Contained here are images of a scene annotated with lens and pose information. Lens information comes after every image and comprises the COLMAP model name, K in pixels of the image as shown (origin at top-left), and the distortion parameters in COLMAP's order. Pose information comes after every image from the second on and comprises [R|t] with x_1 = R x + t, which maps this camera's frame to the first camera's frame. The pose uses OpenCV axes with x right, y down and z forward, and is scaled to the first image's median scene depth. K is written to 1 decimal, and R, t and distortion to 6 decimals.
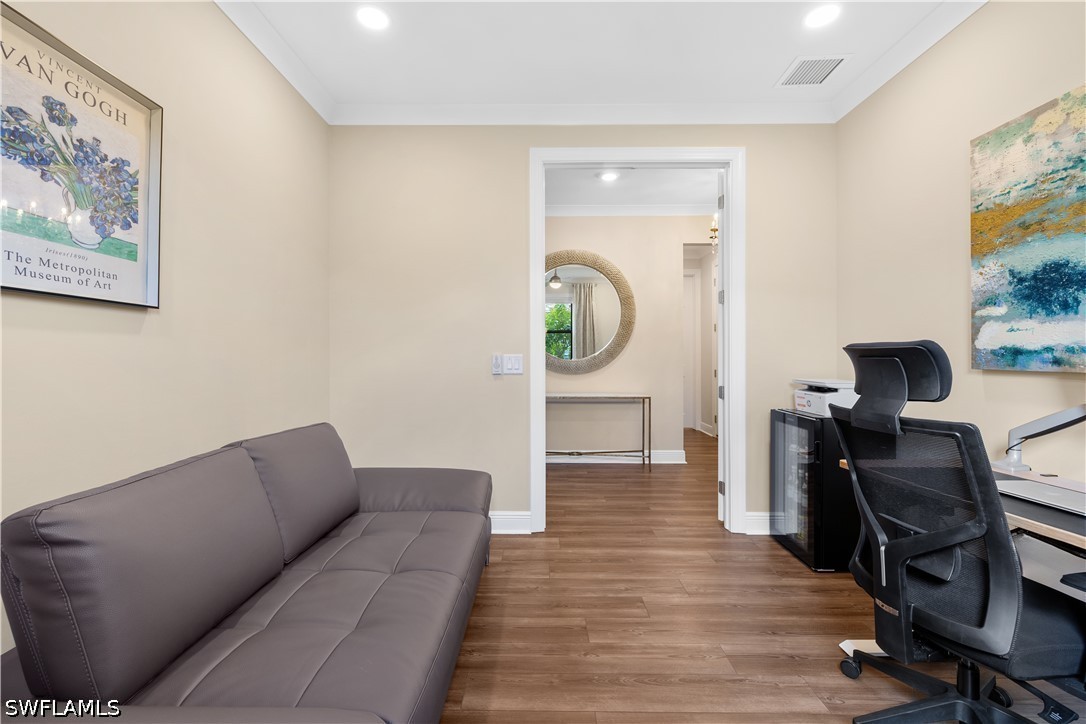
lens RADIAL K [[469.9, 0, 540.5], [0, 469.9, 357.6], [0, 0, 1]] dist [-0.000849, -0.000064]
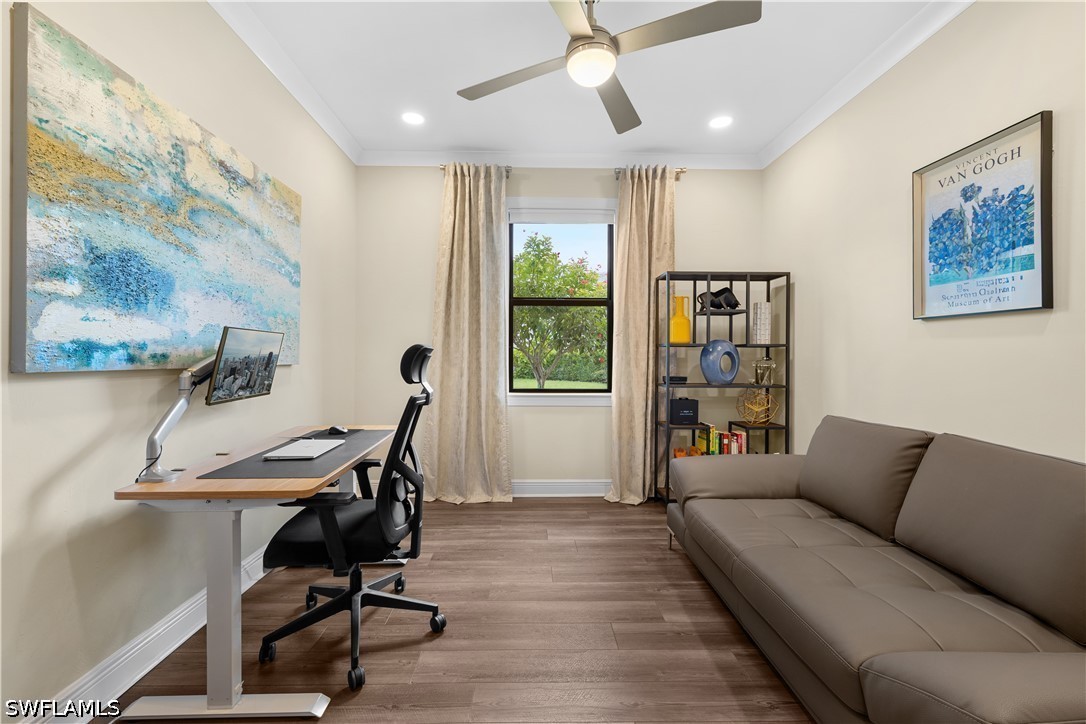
lens RADIAL K [[469.9, 0, 542.1], [0, 469.9, 354.7], [0, 0, 1]] dist [-0.000849, -0.000064]
pose [[-0.999613, -0.001145, -0.027781, 0.312916], [-0.001179, 0.999999, 0.001218, -0.001952], [0.027780, 0.001250, -0.999613, 1.991142]]
